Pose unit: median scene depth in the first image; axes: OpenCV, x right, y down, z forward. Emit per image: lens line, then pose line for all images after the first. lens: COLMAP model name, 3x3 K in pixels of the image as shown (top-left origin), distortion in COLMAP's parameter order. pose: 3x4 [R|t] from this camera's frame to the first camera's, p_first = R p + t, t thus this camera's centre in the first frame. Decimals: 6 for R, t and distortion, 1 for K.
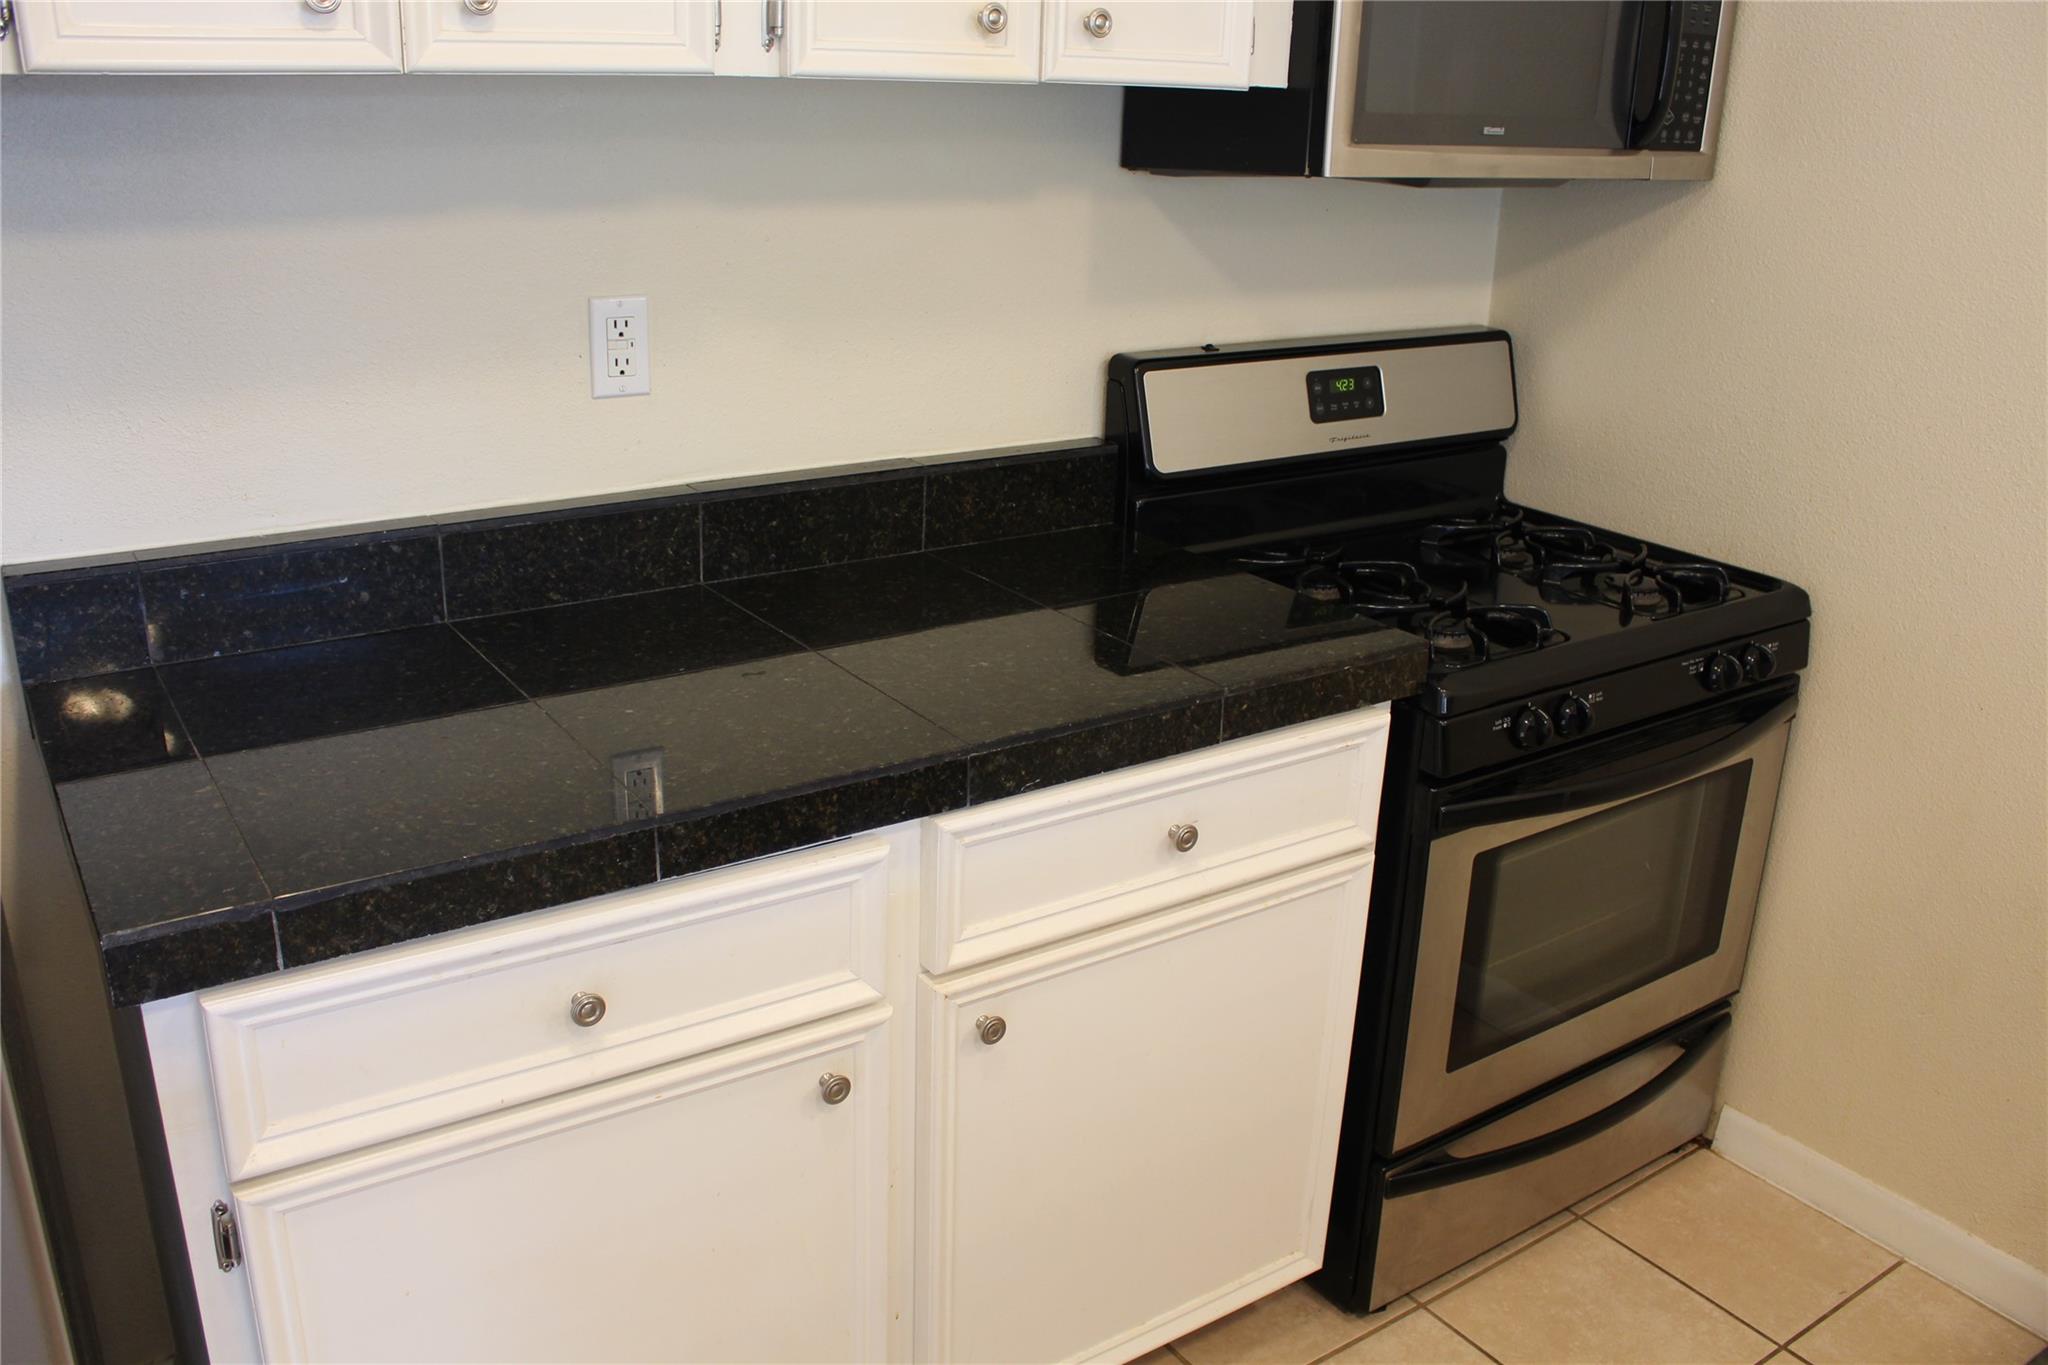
lens RADIAL K [[1676.3, 0, 1009.0], [0, 1676.3, 697.8], [0, 0, 1]] dist [-0.160060, 0.128291]
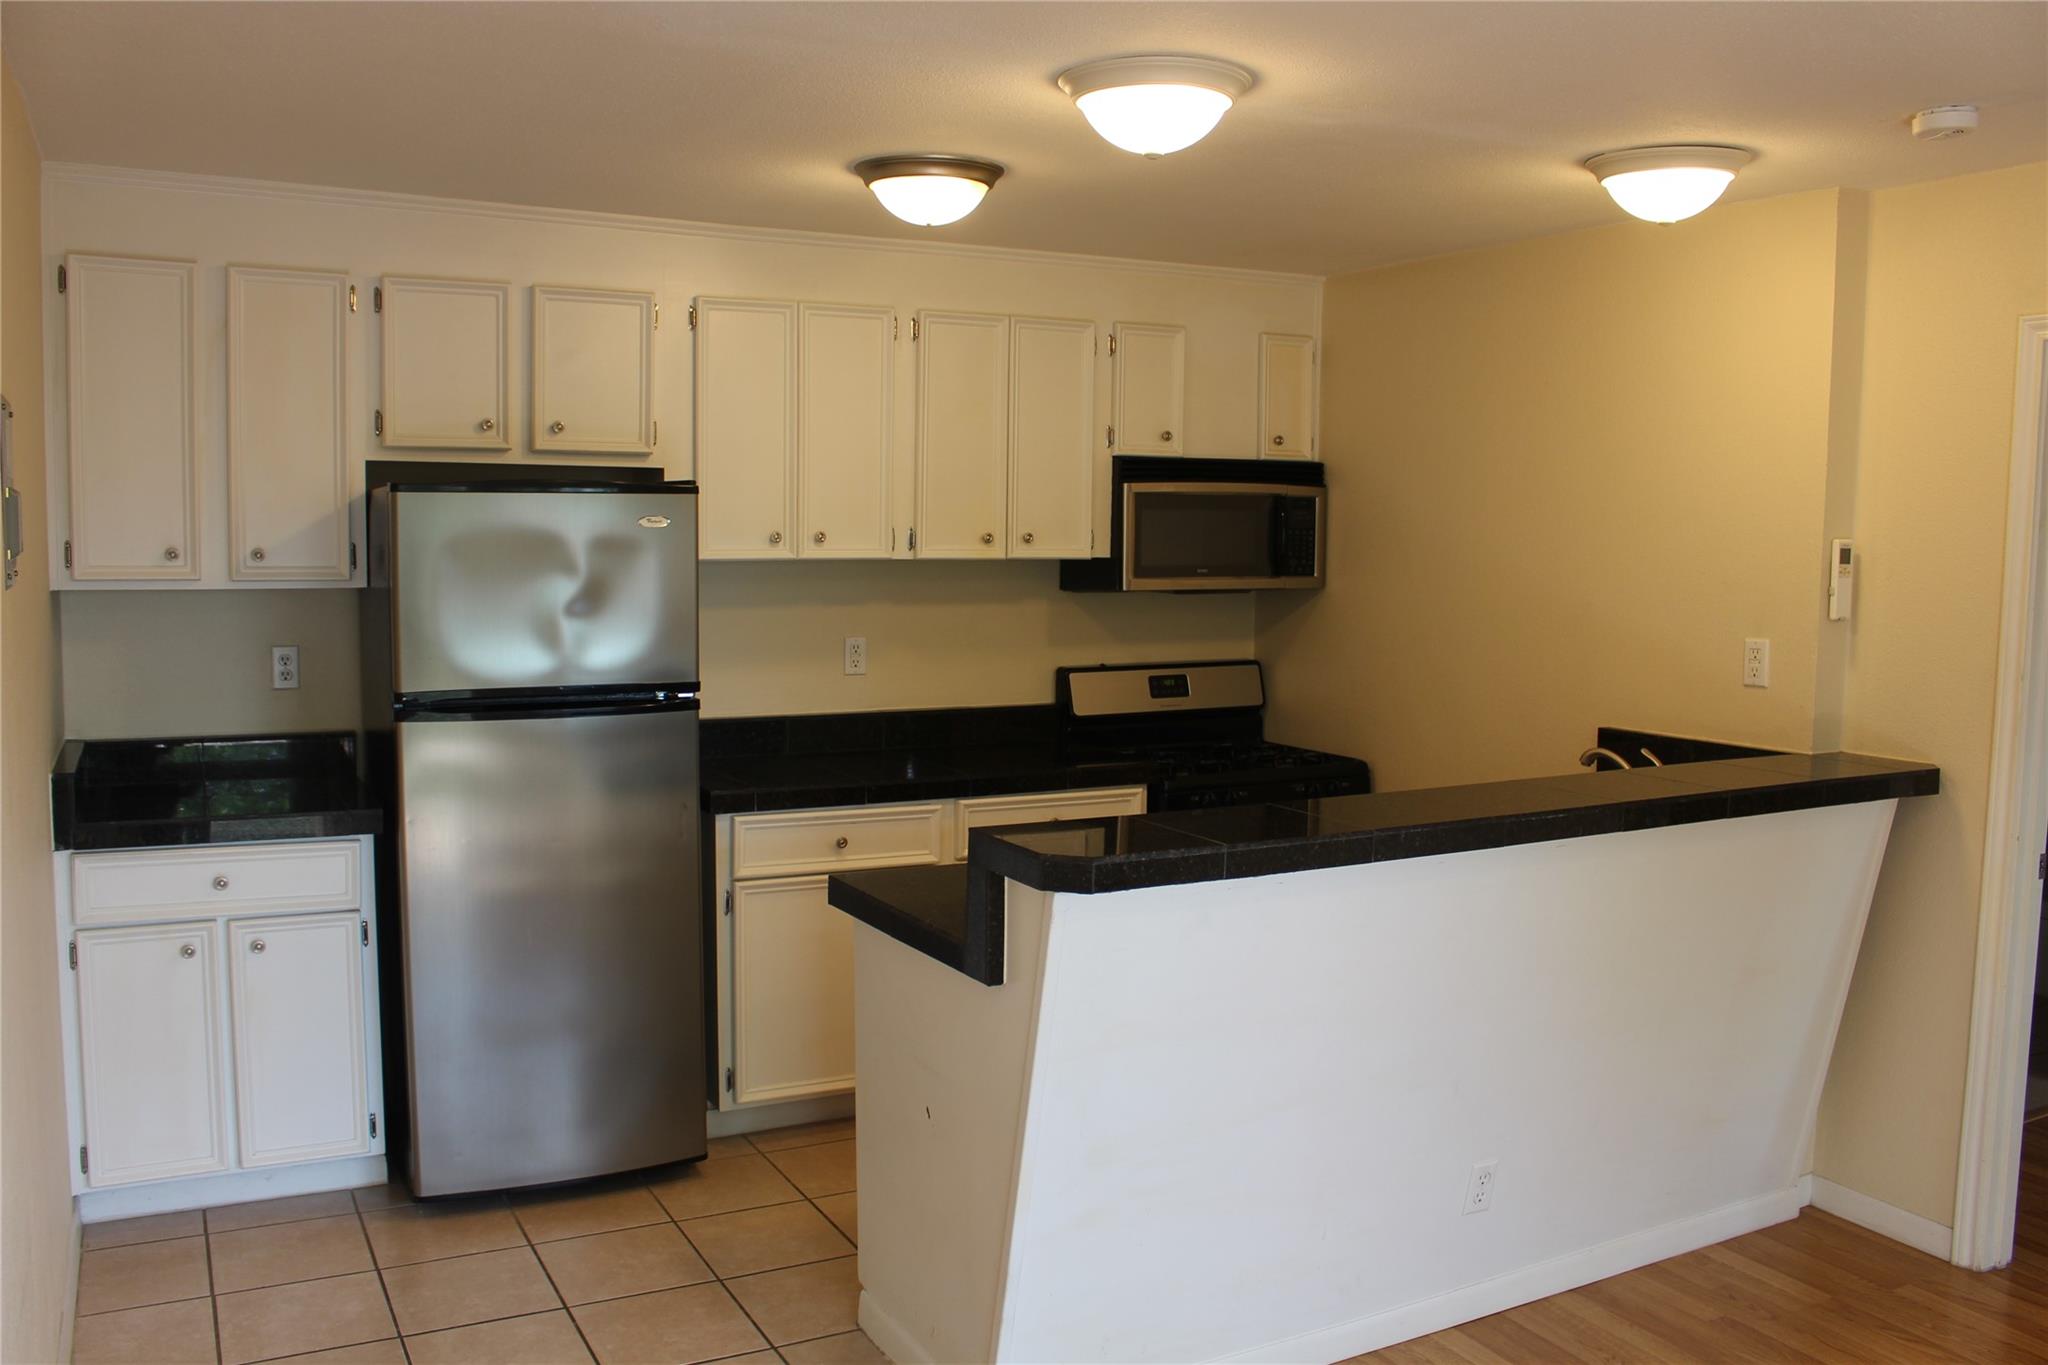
lens RADIAL K [[1676.3, 0, 1009.0], [0, 1676.3, 697.8], [0, 0, 1]] dist [-0.160060, 0.128291]
pose [[0.993939, -0.008204, -0.109626, 0.258724], [-0.020038, 0.966985, -0.254046, 0.451389], [0.108091, 0.254703, 0.960959, -1.310820]]
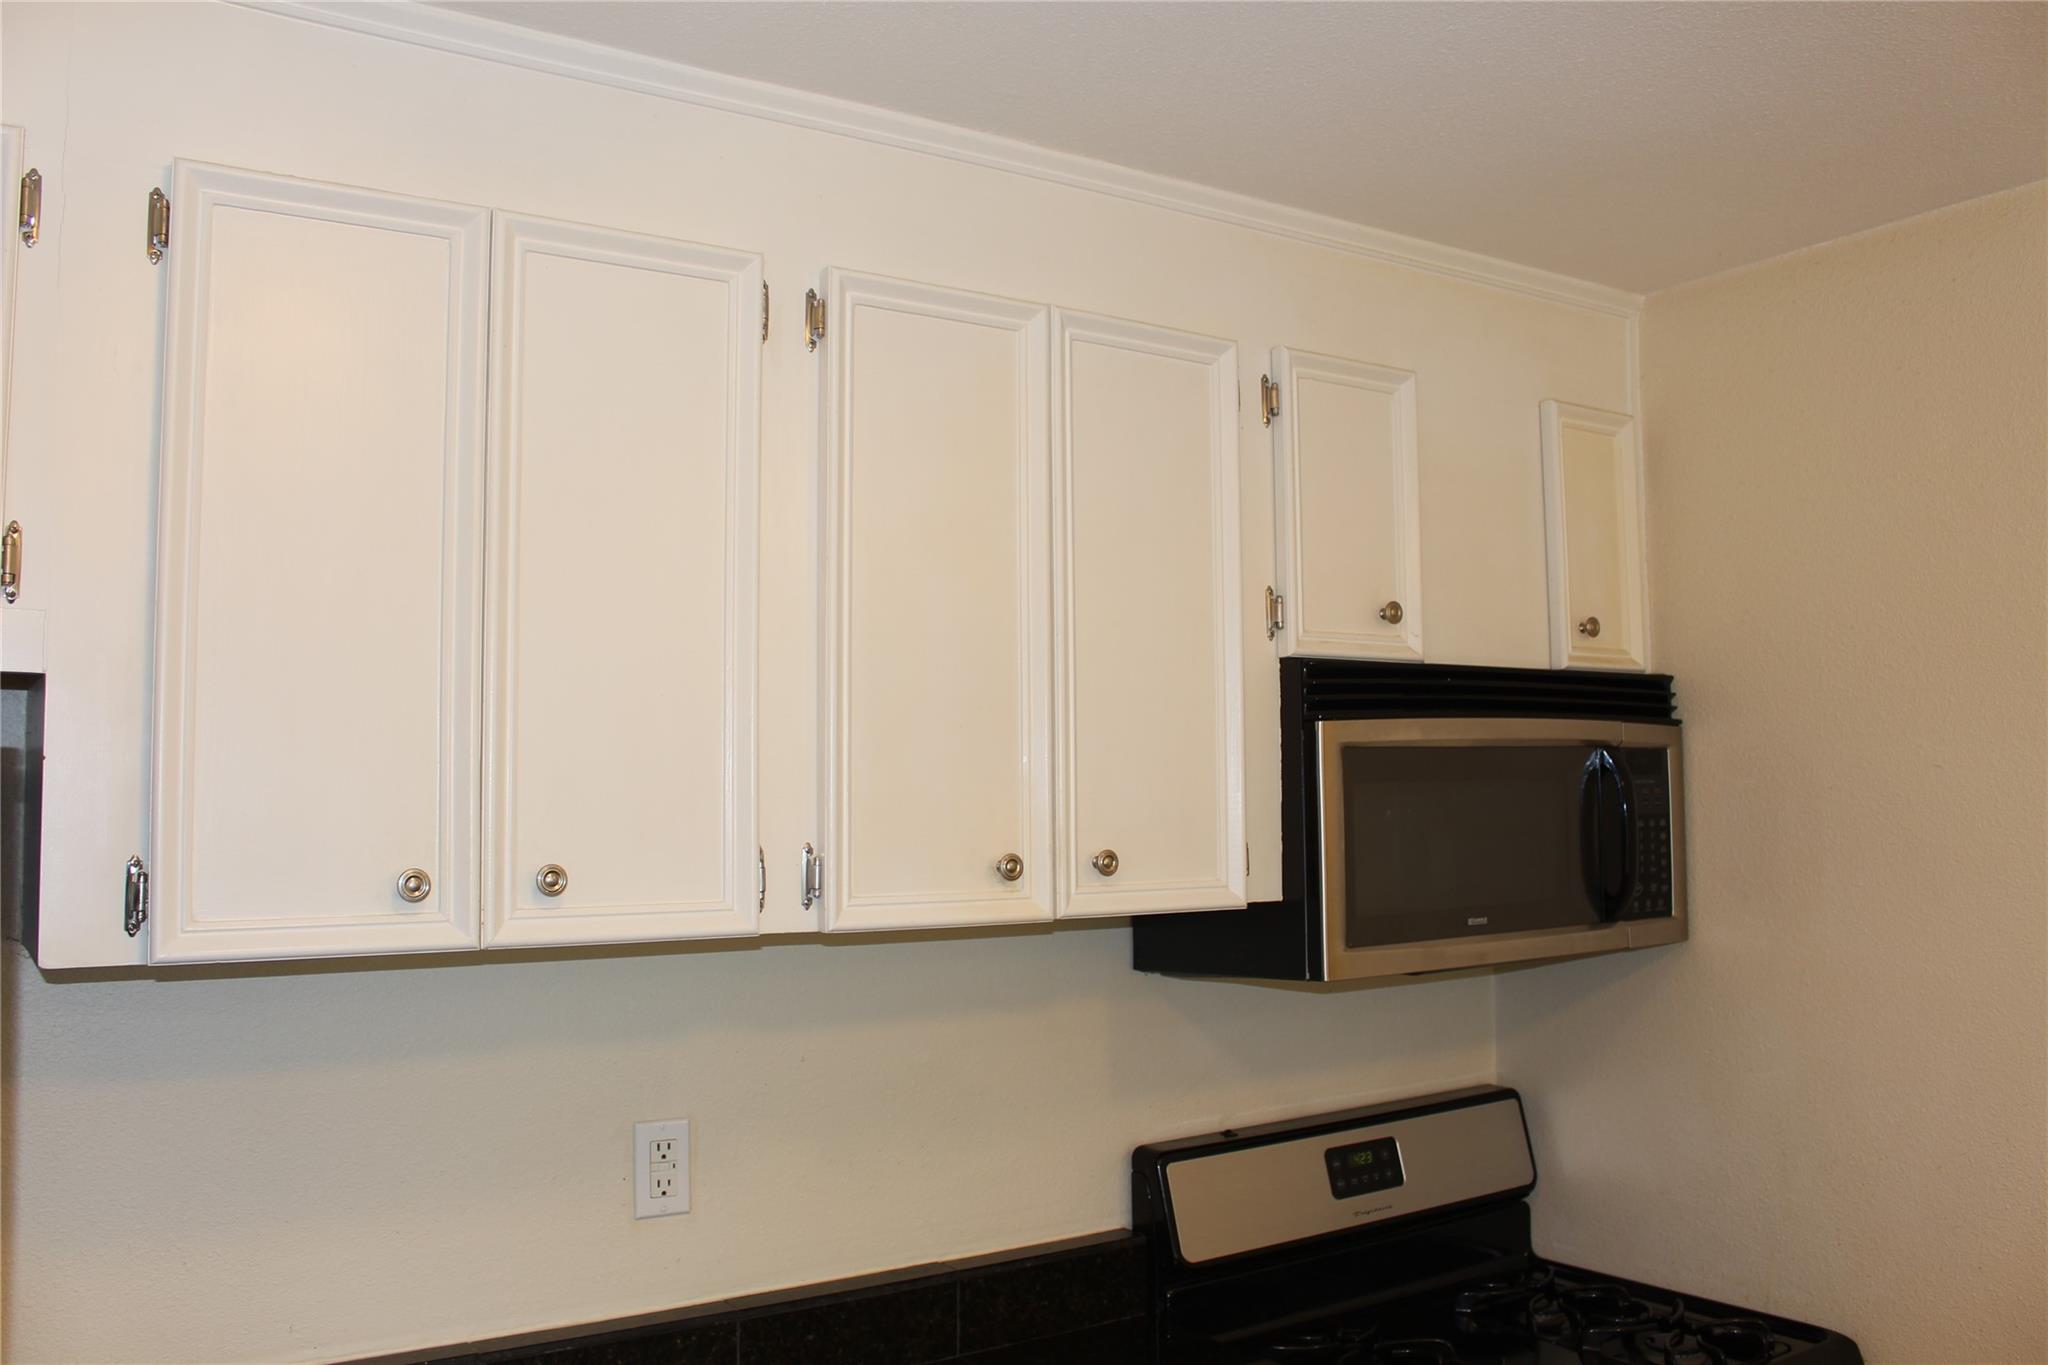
lens RADIAL K [[1676.3, 0, 1009.0], [0, 1676.3, 697.8], [0, 0, 1]] dist [-0.160060, 0.128291]
pose [[0.999181, -0.040426, -0.001602, -0.003205], [0.036229, 0.911660, -0.409345, -0.043385], [0.018008, 0.408952, 0.912378, -0.054597]]
